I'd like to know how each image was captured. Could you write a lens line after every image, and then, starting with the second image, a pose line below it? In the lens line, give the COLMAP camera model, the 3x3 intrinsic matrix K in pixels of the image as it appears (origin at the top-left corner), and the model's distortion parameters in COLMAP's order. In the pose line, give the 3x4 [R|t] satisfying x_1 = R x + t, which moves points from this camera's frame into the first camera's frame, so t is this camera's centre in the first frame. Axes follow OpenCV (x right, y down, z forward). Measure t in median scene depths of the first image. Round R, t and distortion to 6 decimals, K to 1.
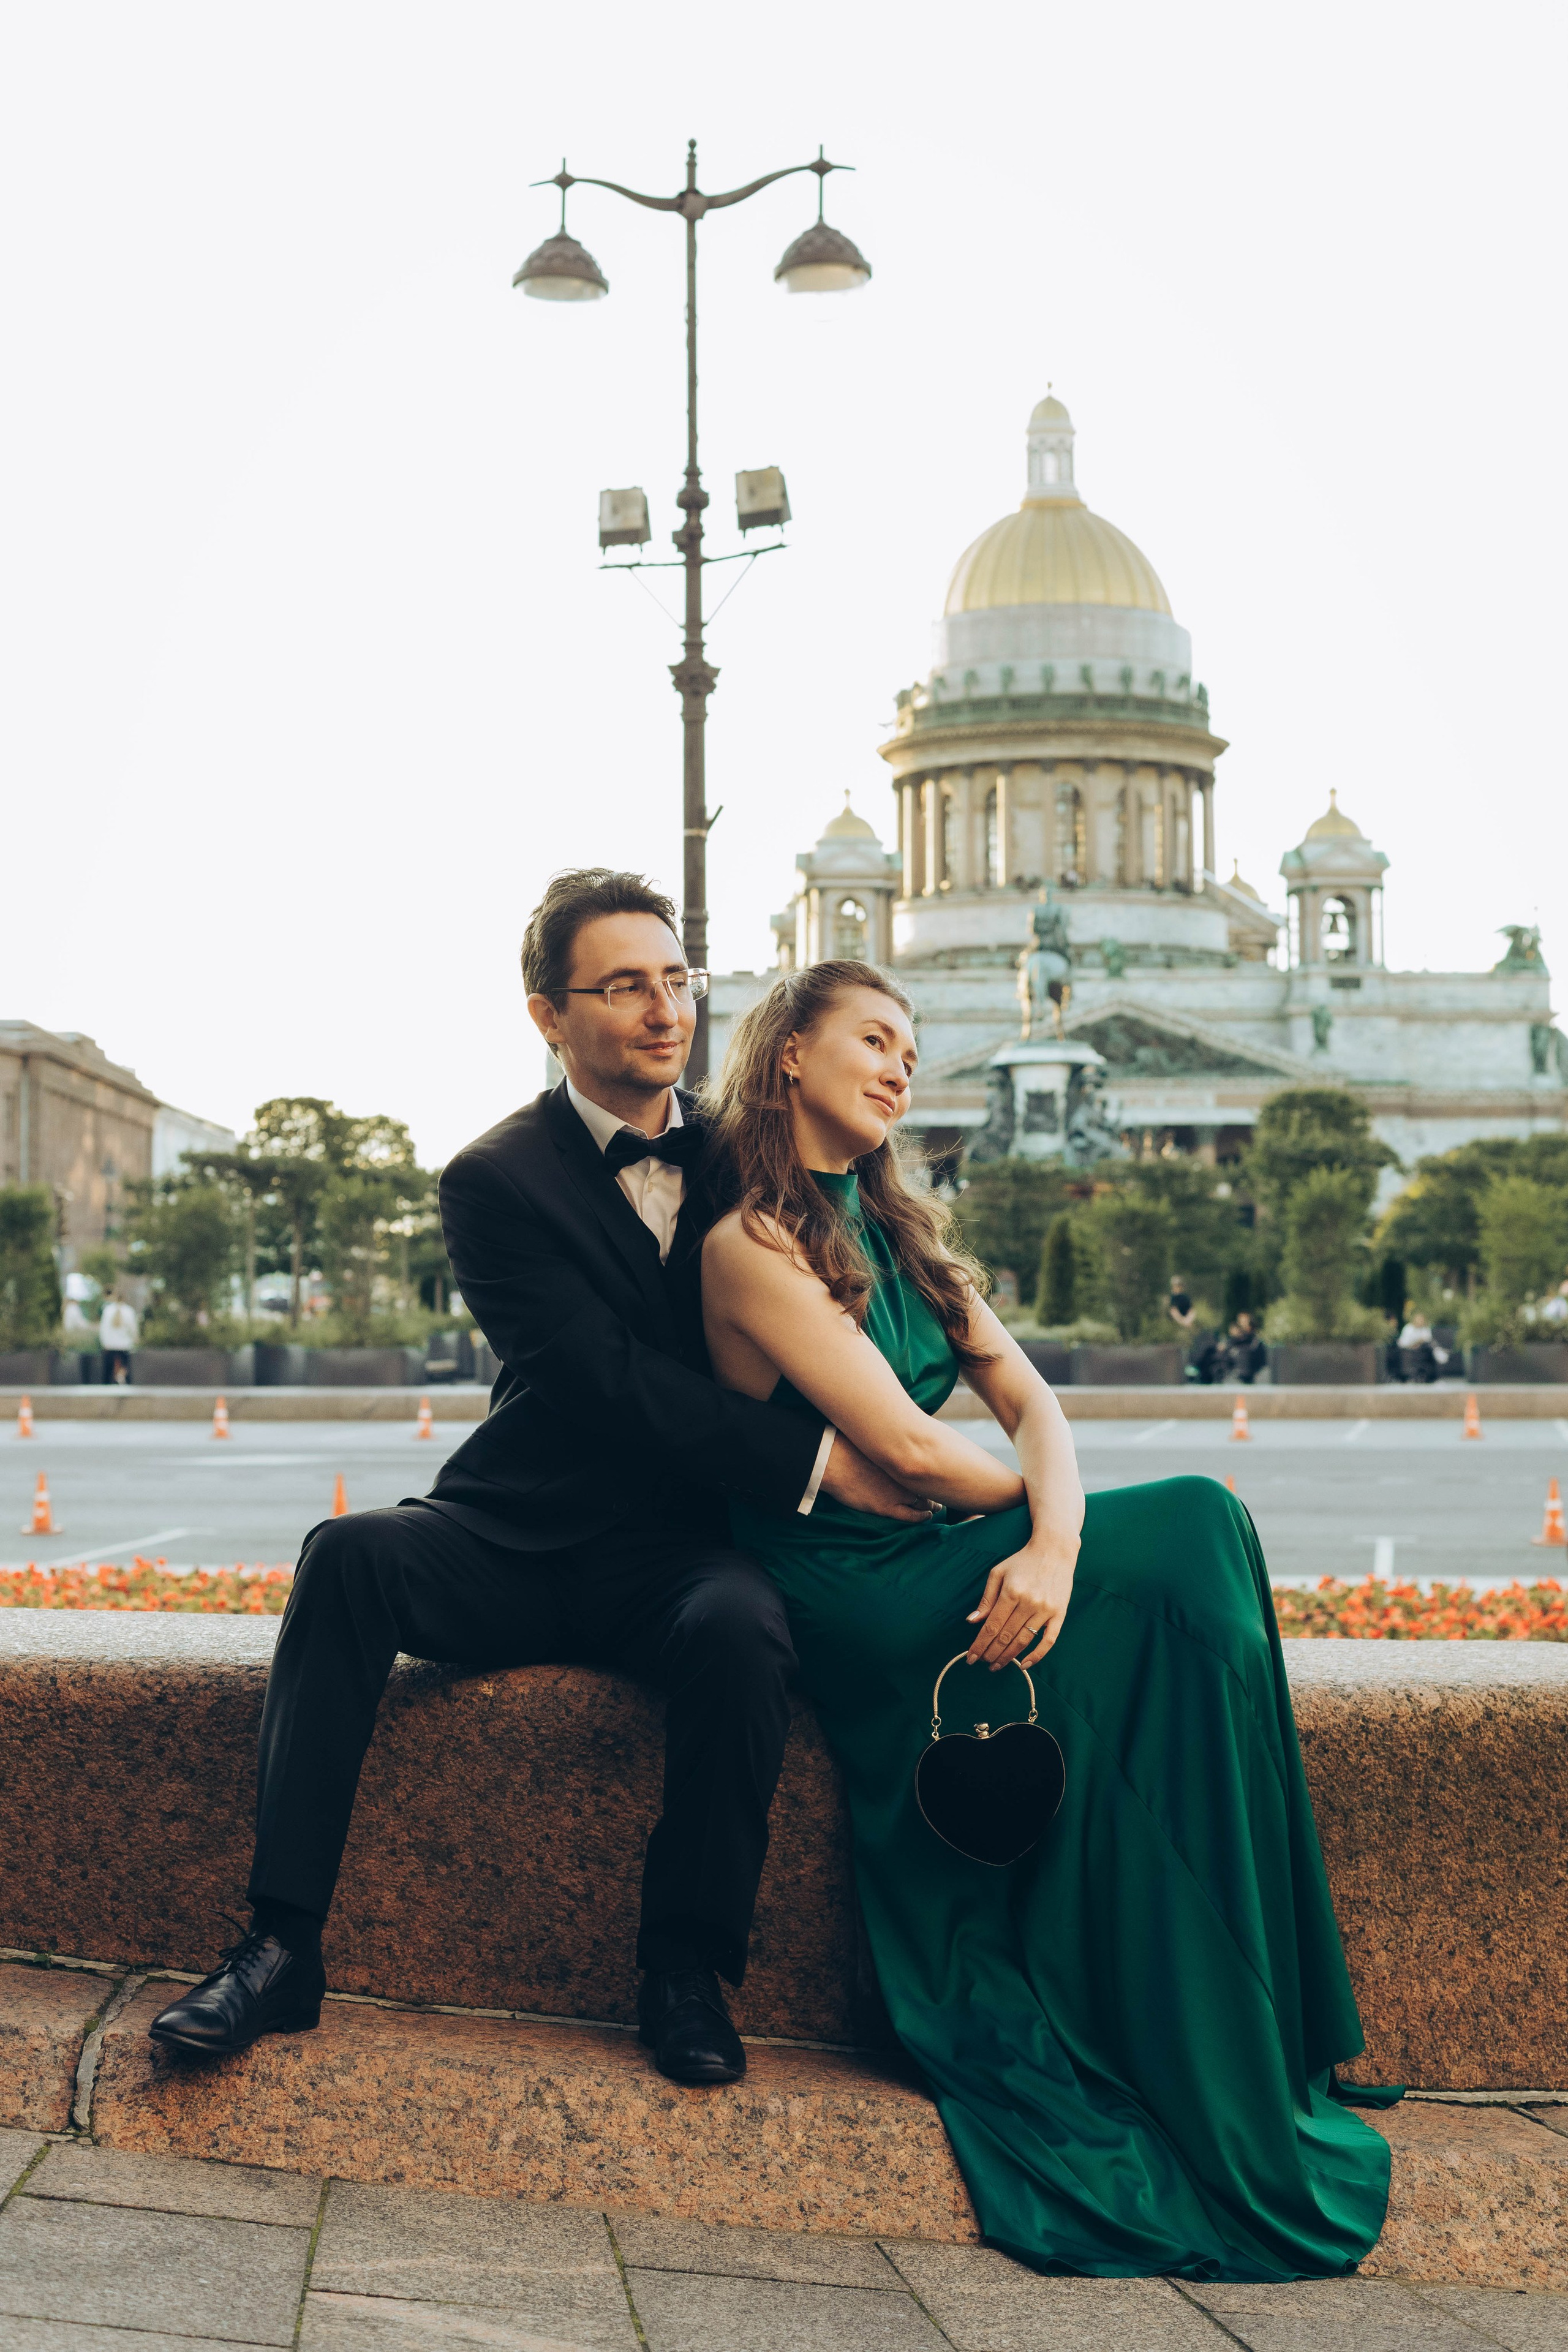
lens RADIAL K [[3678.8, 0, 826.0], [0, 3678.8, 1104.7], [0, 0, 1]] dist [-0.075251, 0.026051]
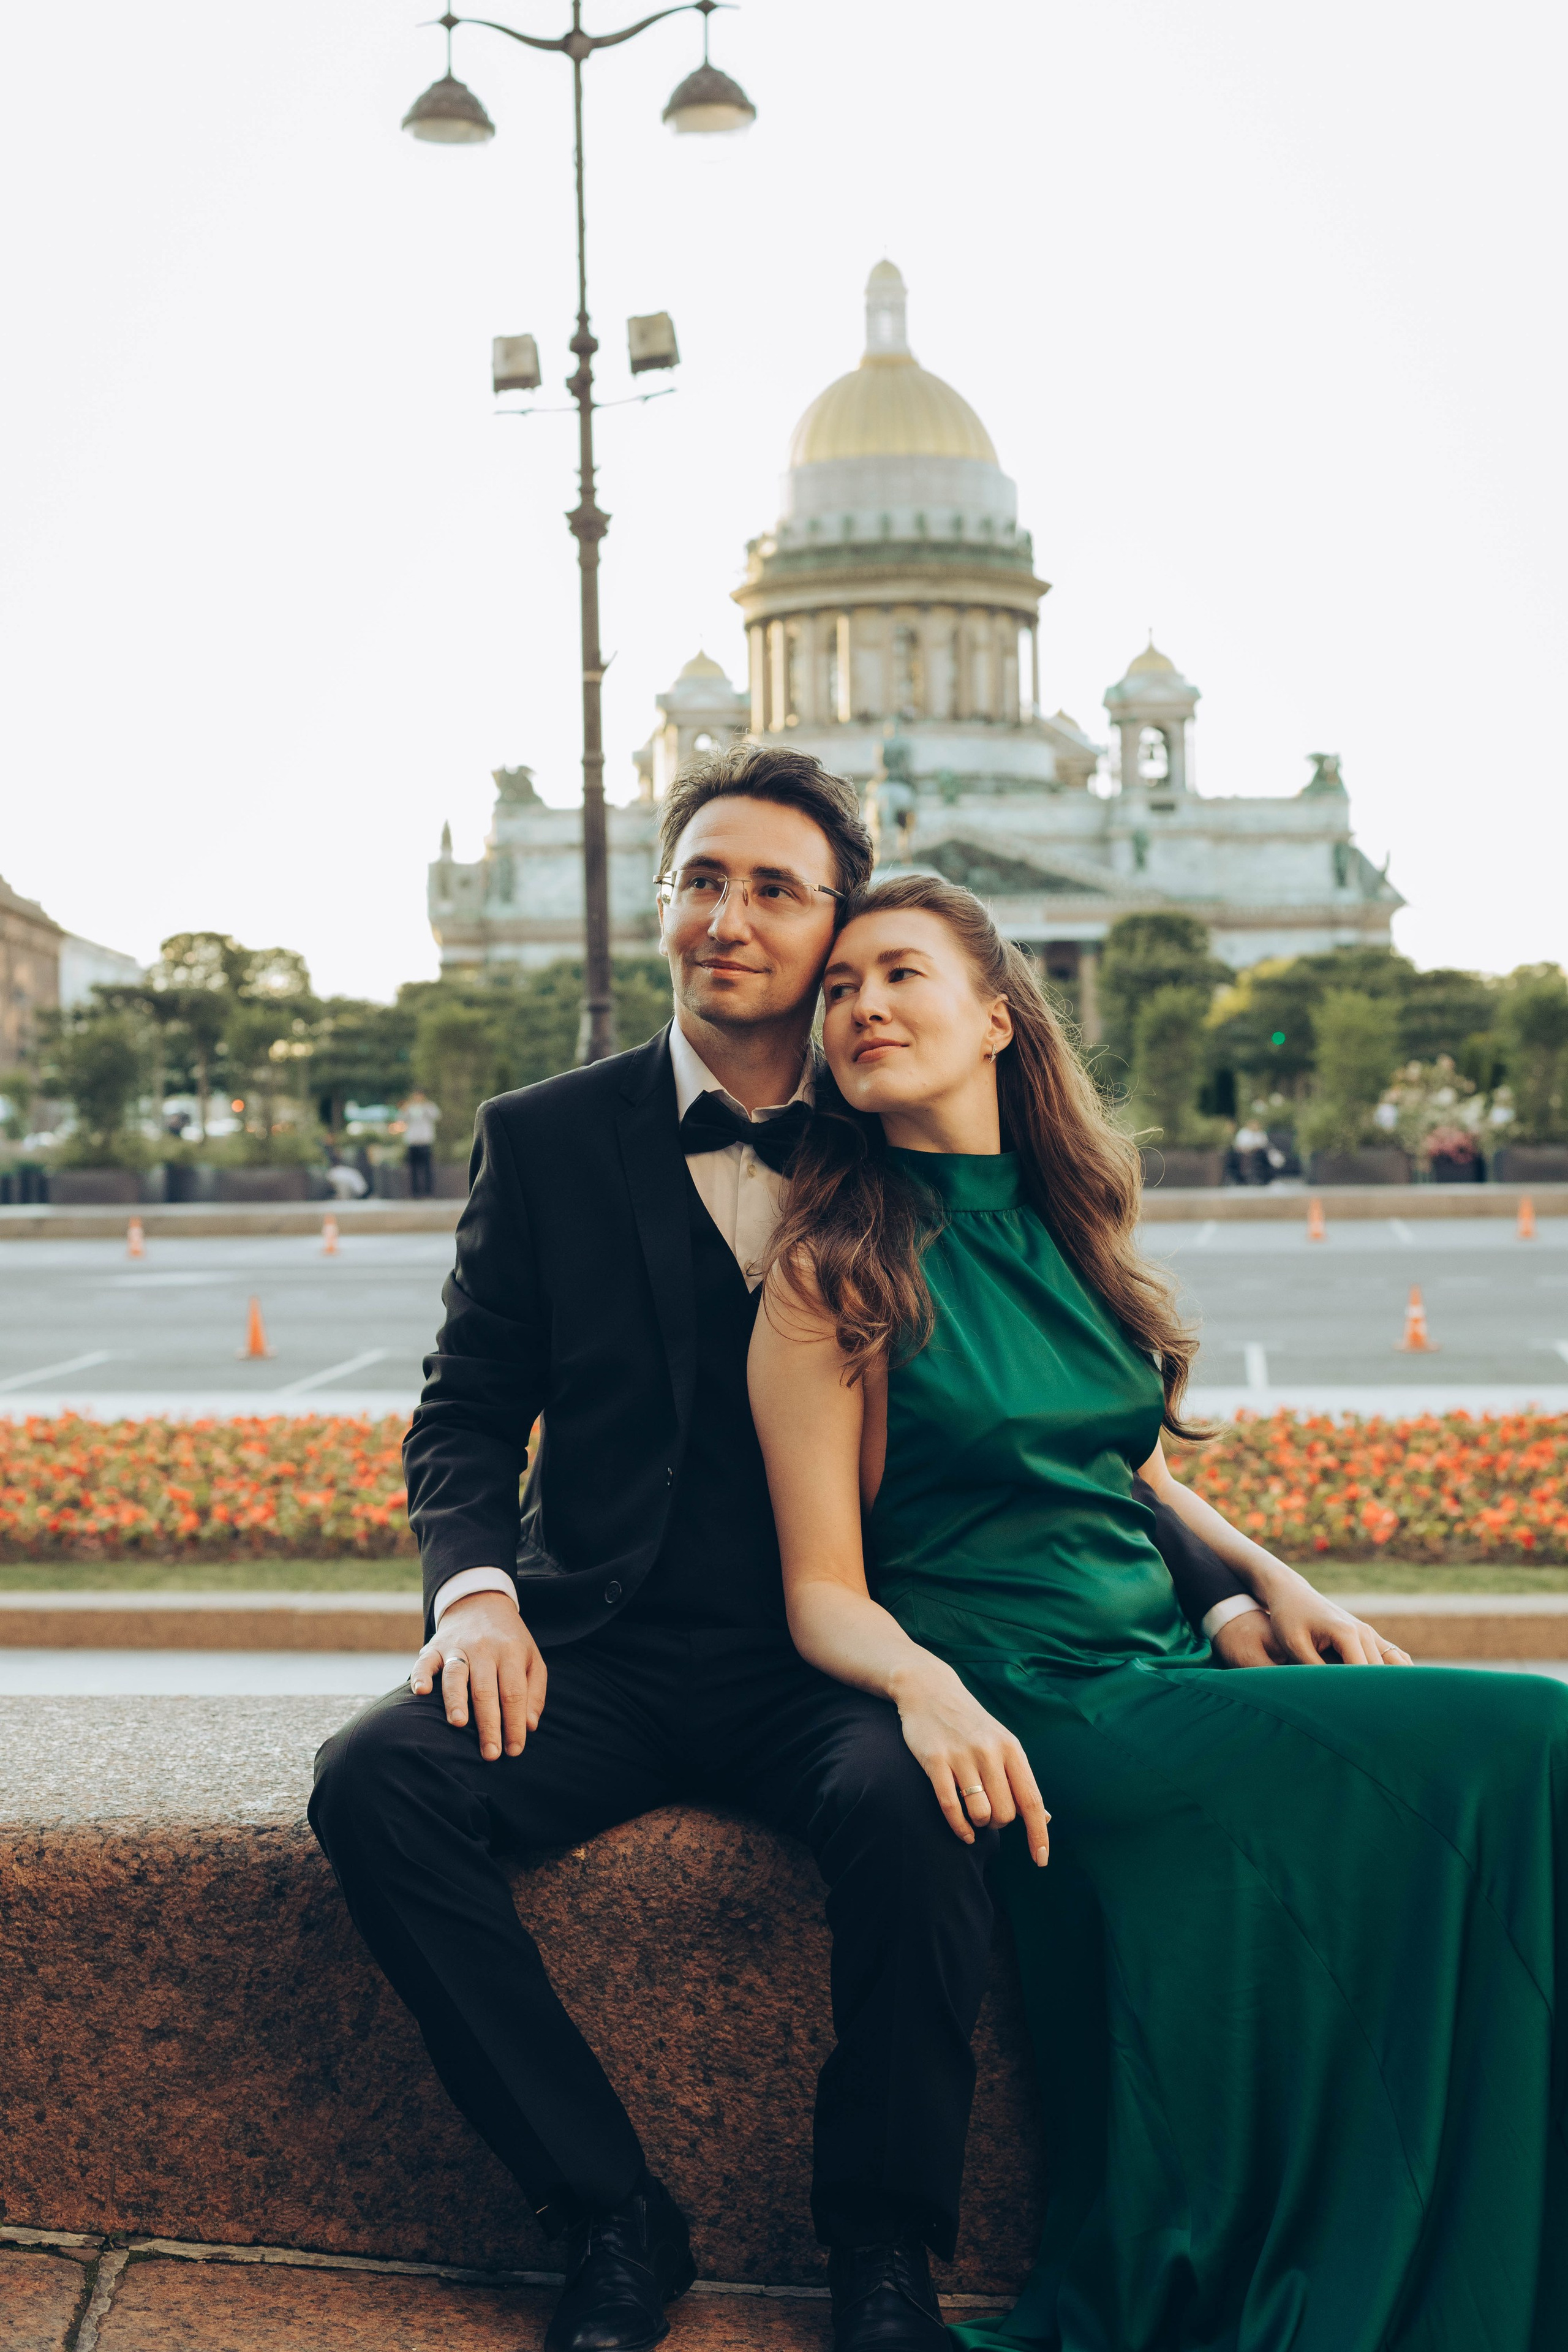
lens RADIAL K [[3377.8, 0, 784.0], [0, 3377.8, 1176.0], [0, 0, 1]] dist [0.001015, -0.025262]
pose [[0.999491, -0.014499, 0.028428, -0.065639], [0.012350, 0.997155, 0.074365, -0.027767], [-0.029426, -0.073976, 0.996826, 0.311582]]
